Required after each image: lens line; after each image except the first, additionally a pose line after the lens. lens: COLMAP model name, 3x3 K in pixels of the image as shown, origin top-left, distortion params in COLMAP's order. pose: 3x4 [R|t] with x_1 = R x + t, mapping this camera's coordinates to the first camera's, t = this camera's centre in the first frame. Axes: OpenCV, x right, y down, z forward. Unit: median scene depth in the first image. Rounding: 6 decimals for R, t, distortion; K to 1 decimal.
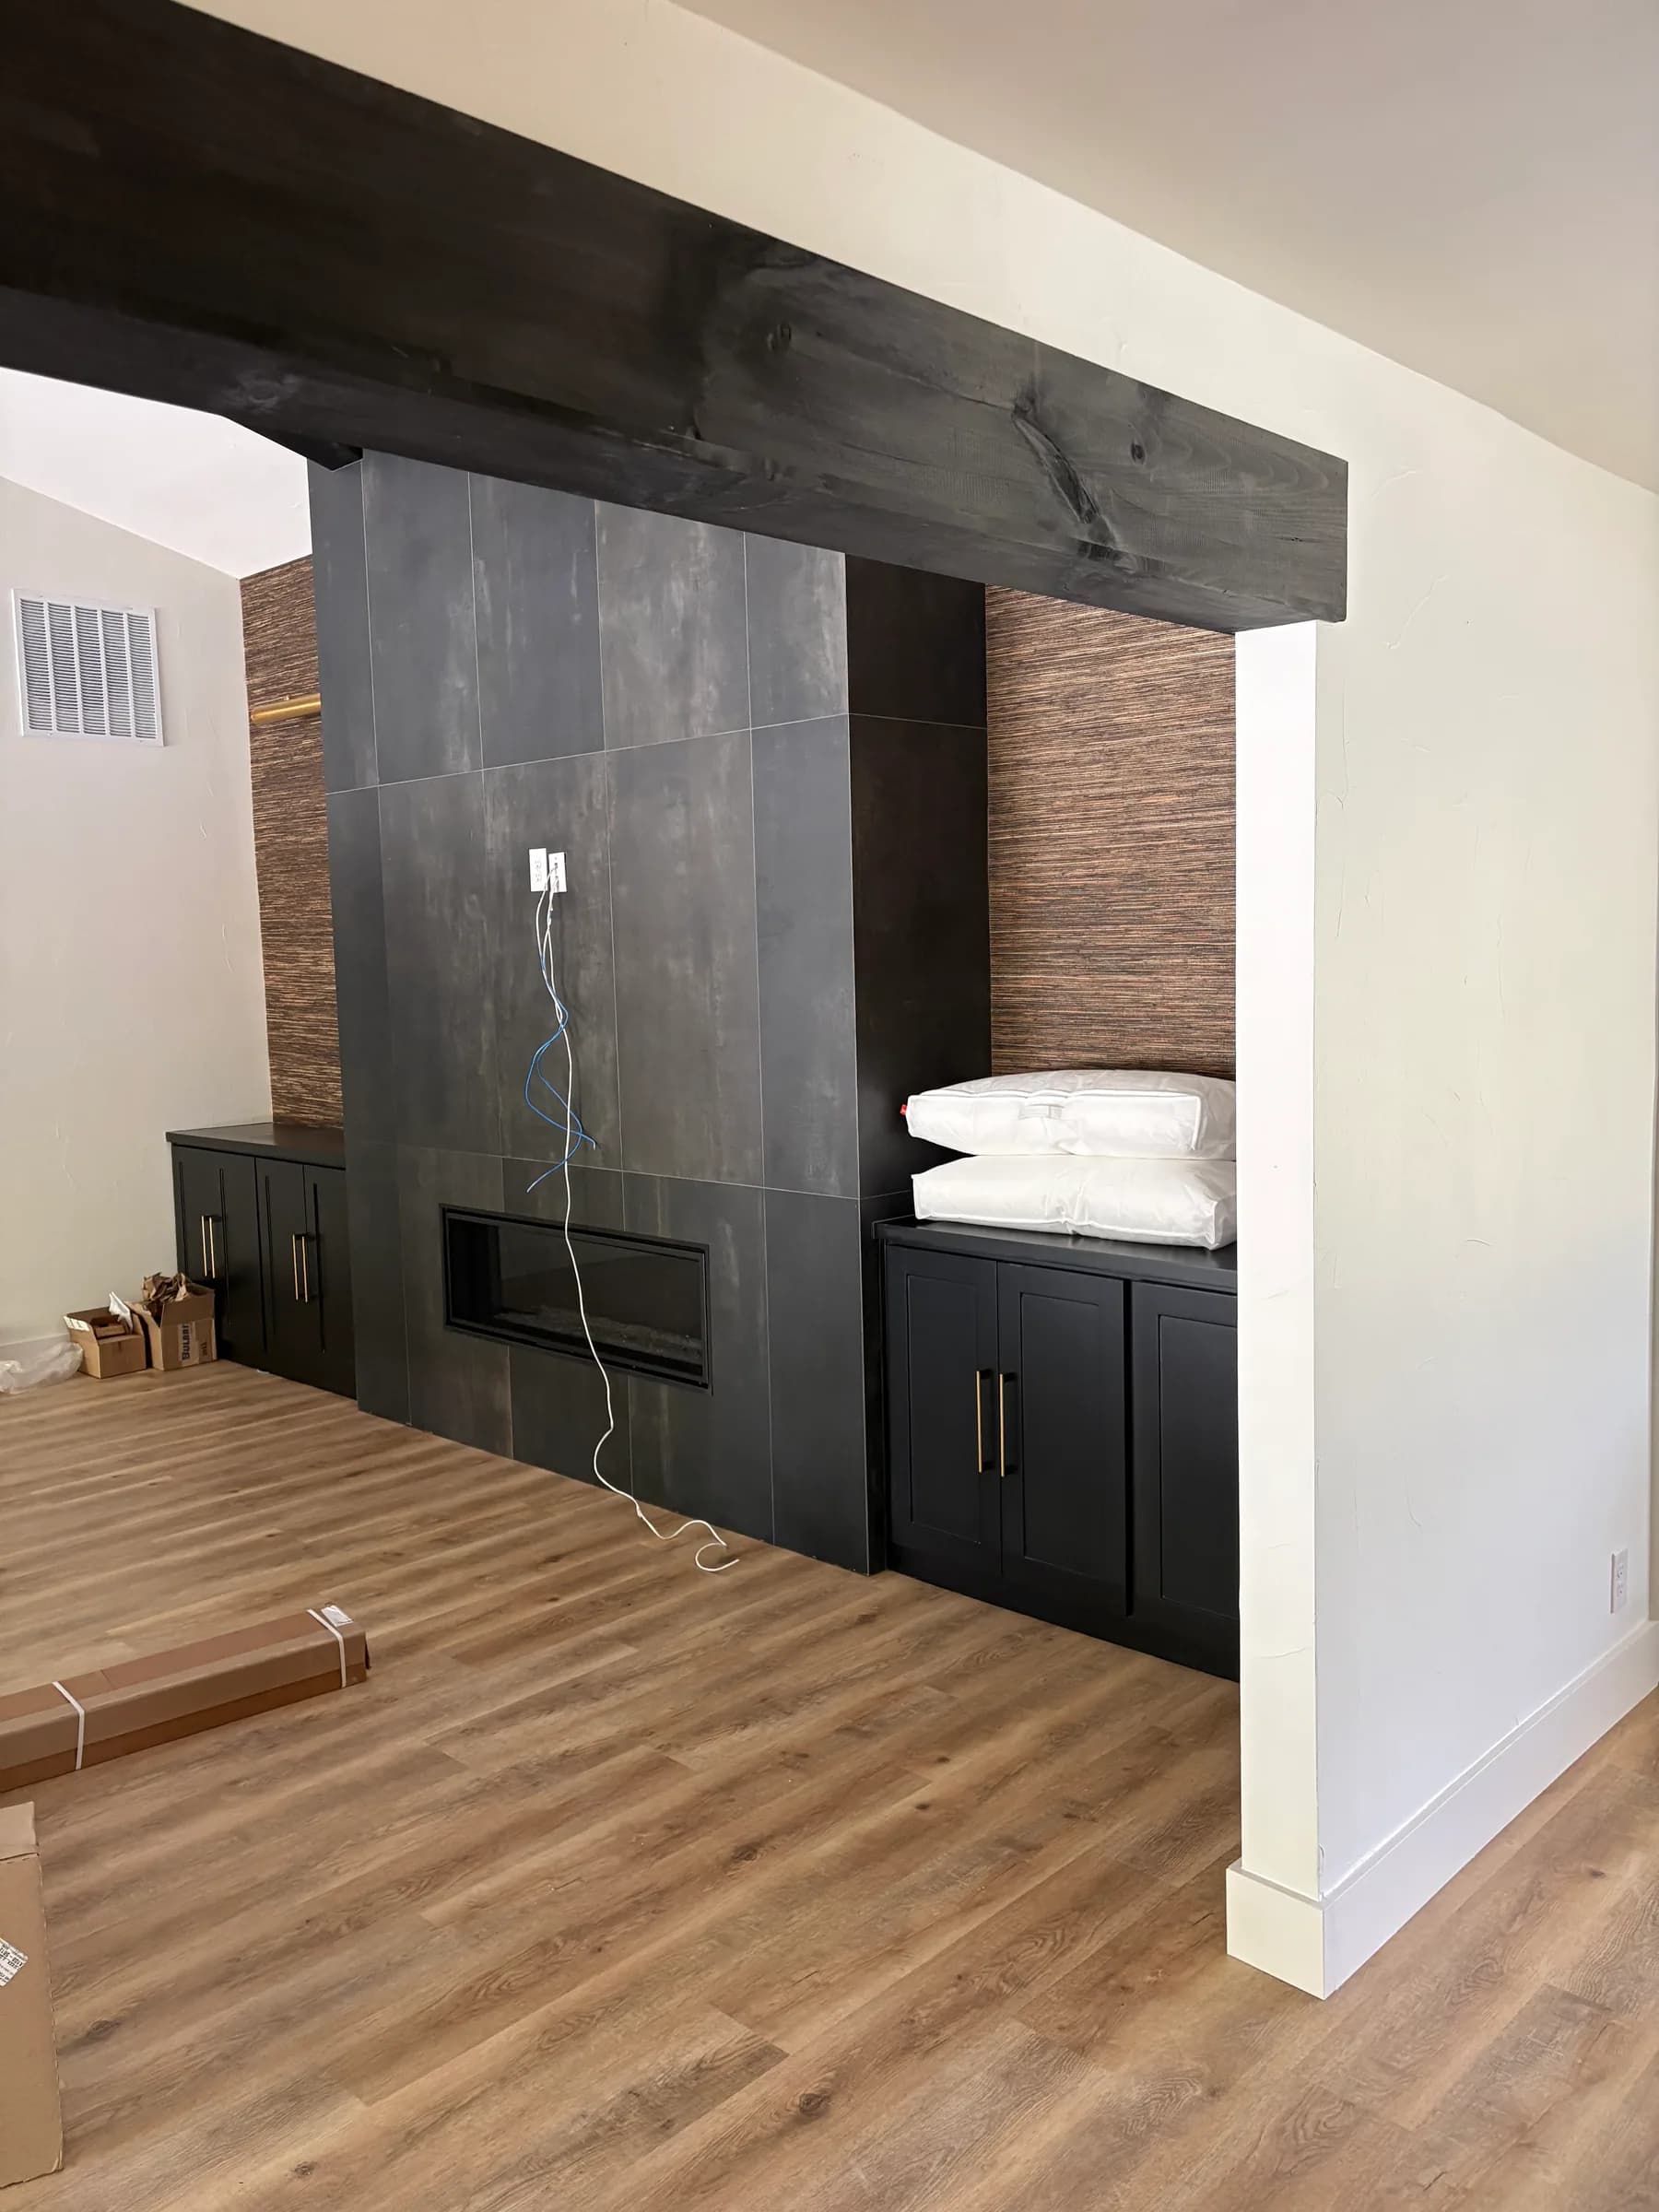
lens RADIAL K [[1695.7, 0, 785.7], [0, 1695.7, 1115.9], [0, 0, 1]] dist [0.082127, -0.065316]
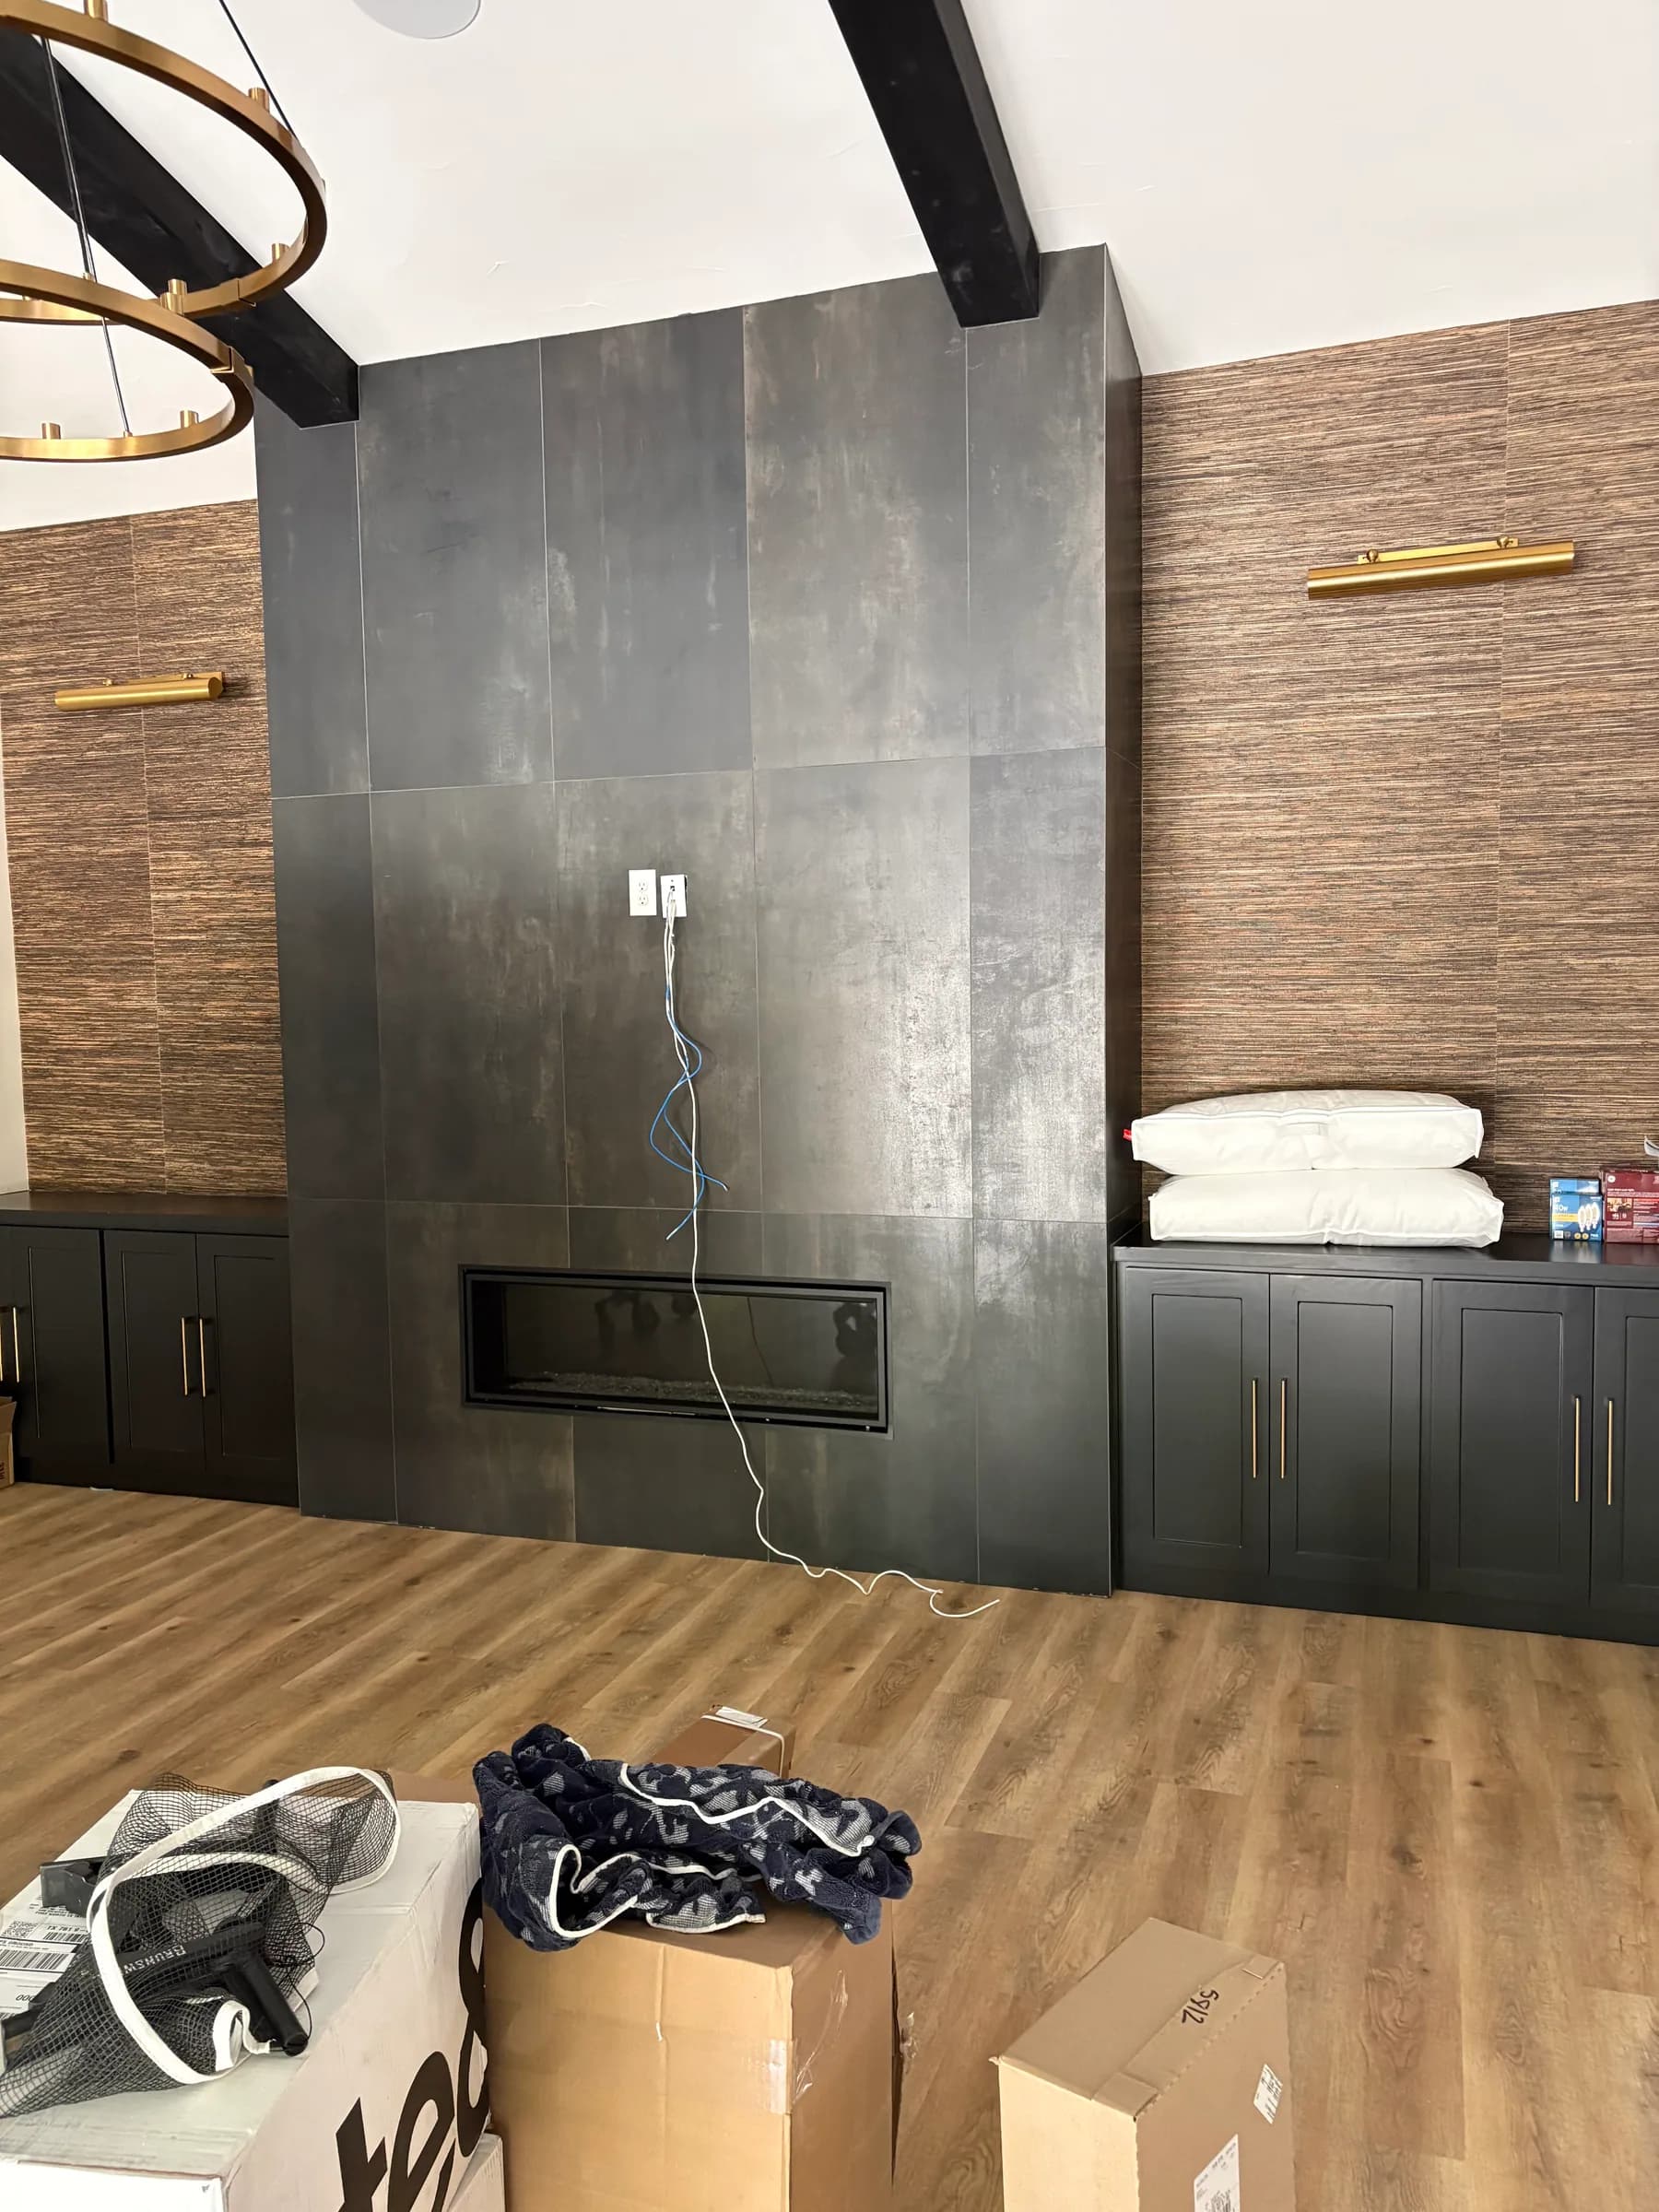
lens RADIAL K [[1693.3, 0, 825.4], [0, 1693.3, 1118.4], [0, 0, 1]] dist [0.071449, -0.075393]
pose [[0.902494, -0.025339, 0.429956, -0.487828], [0.037889, 0.999069, -0.020650, 0.000978], [-0.429032, 0.034926, 0.902614, 0.138764]]
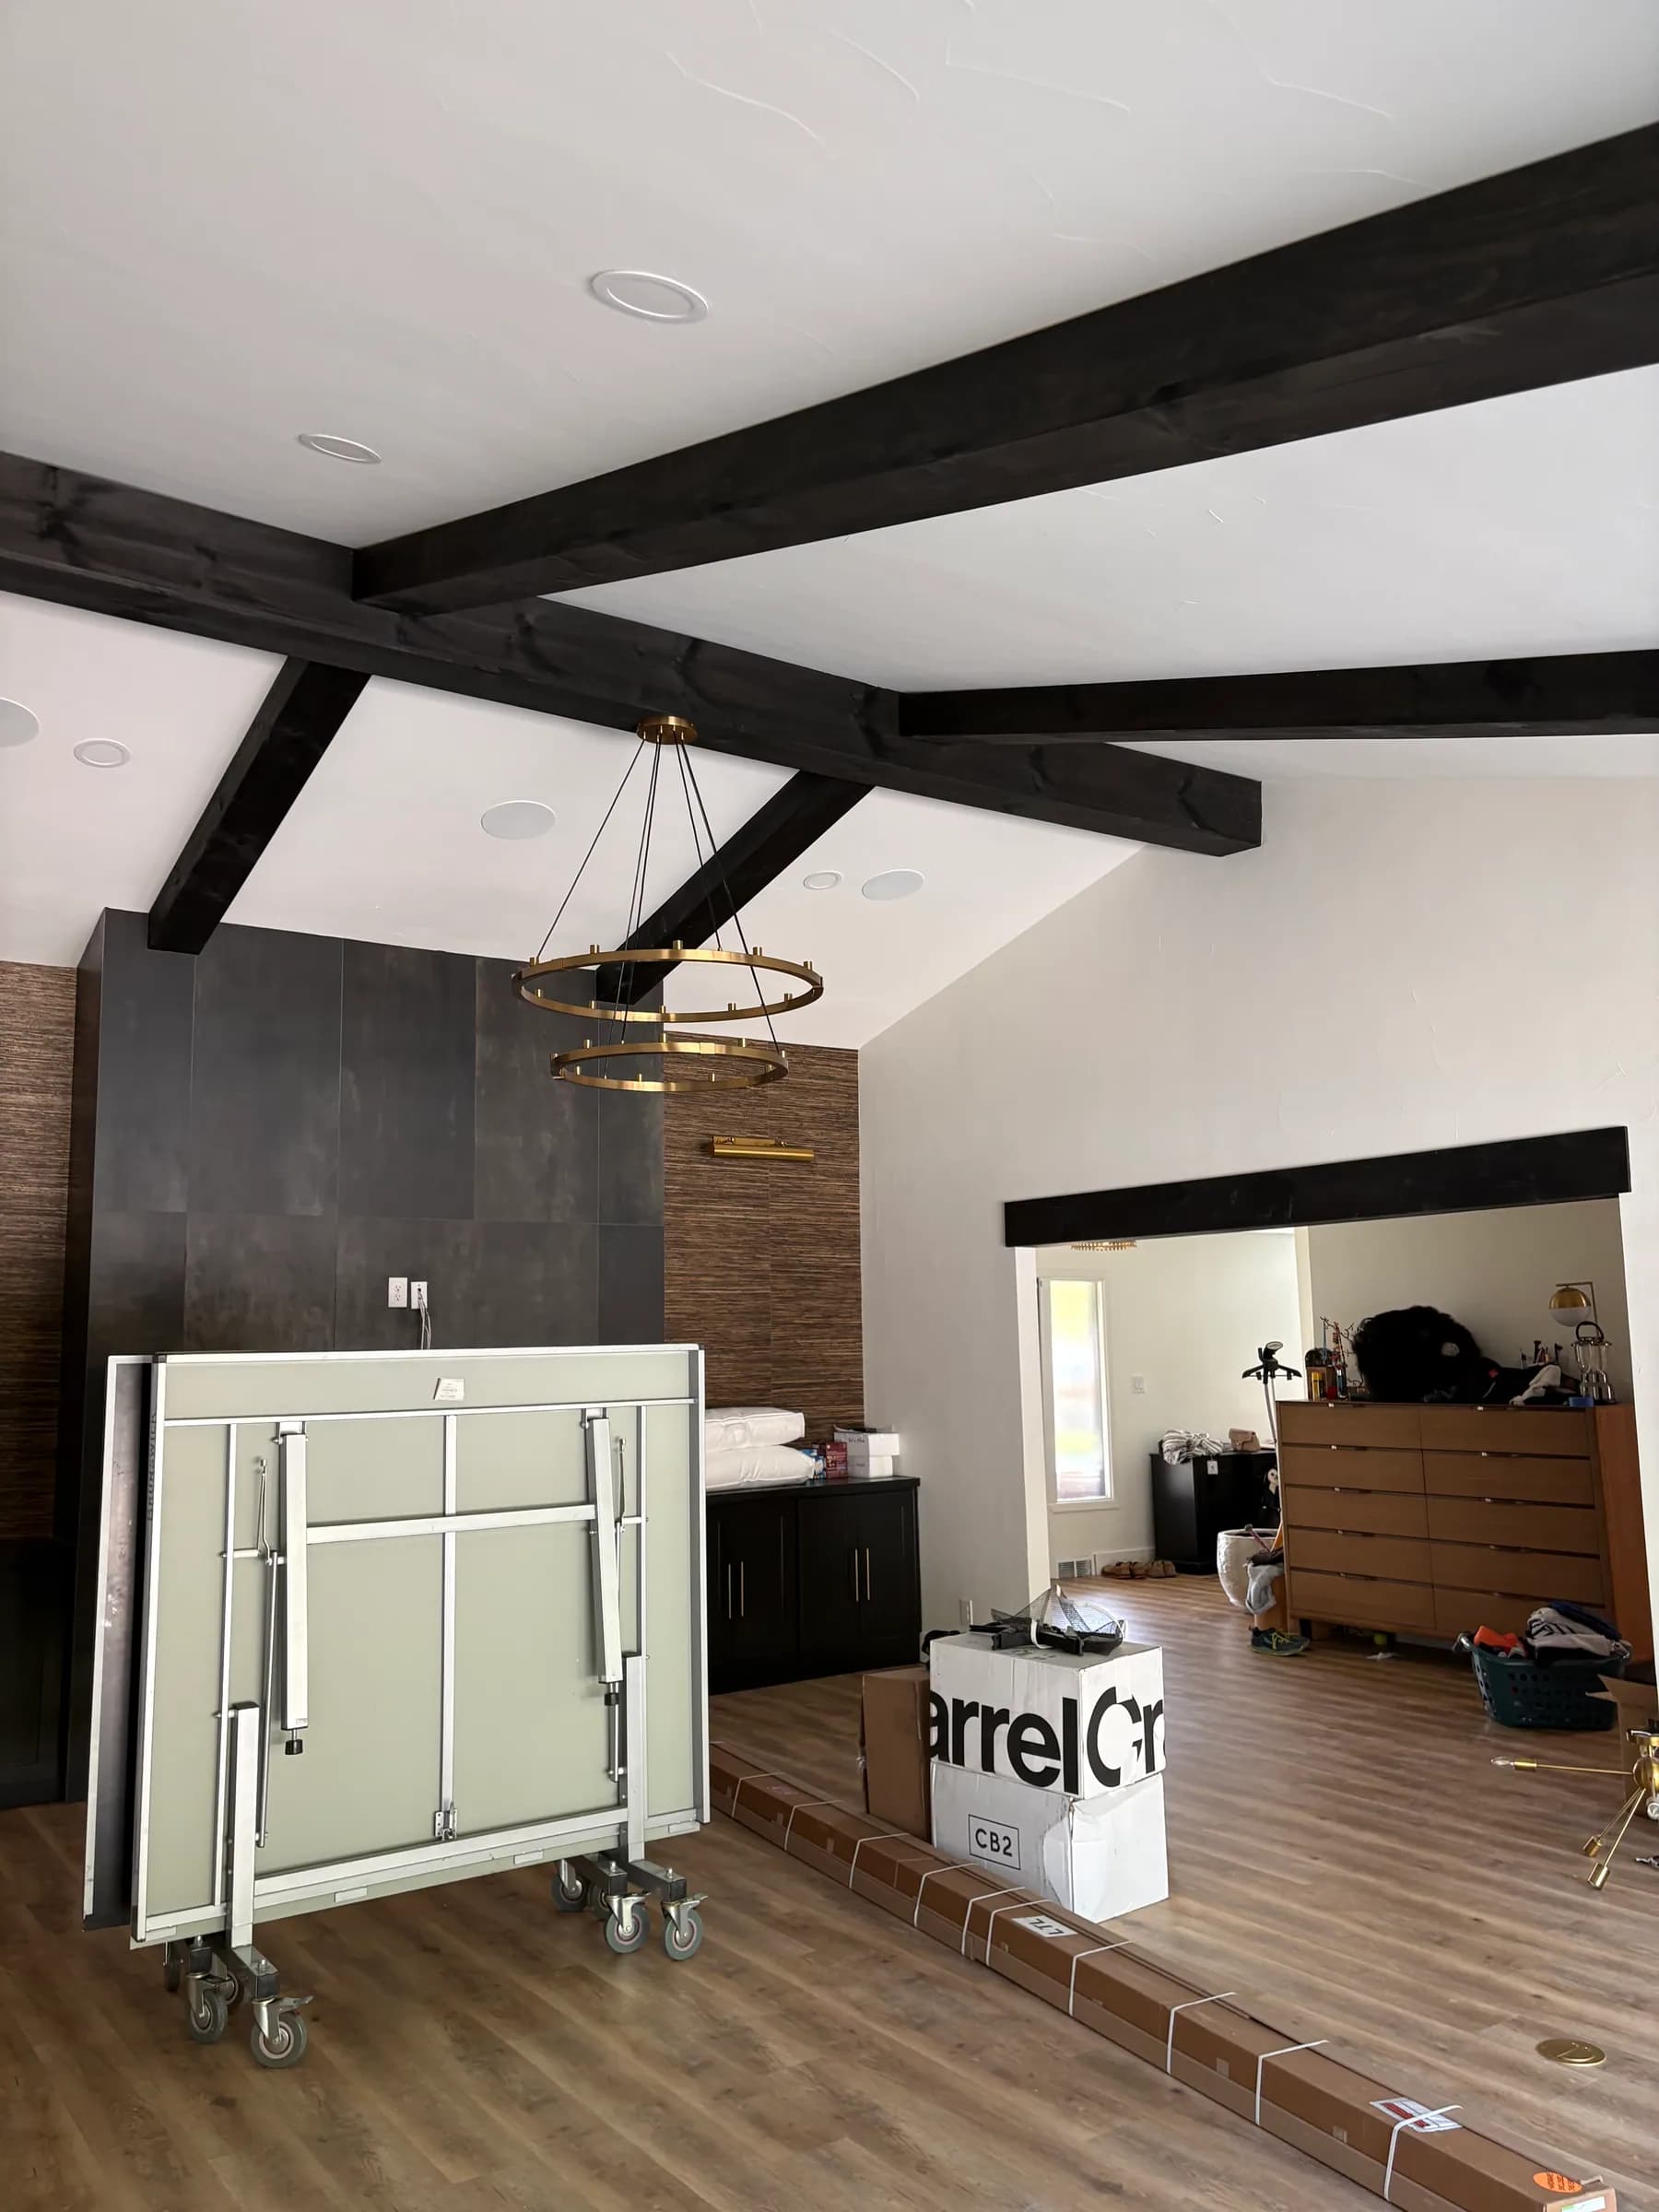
lens RADIAL K [[1693.3, 0, 825.4], [0, 1693.3, 1118.4], [0, 0, 1]] dist [0.071449, -0.075393]
pose [[0.181944, 0.152694, 0.971381, -1.591938], [0.113438, 0.978015, -0.174984, 0.003263], [-0.976744, 0.142029, 0.160623, 0.430400]]
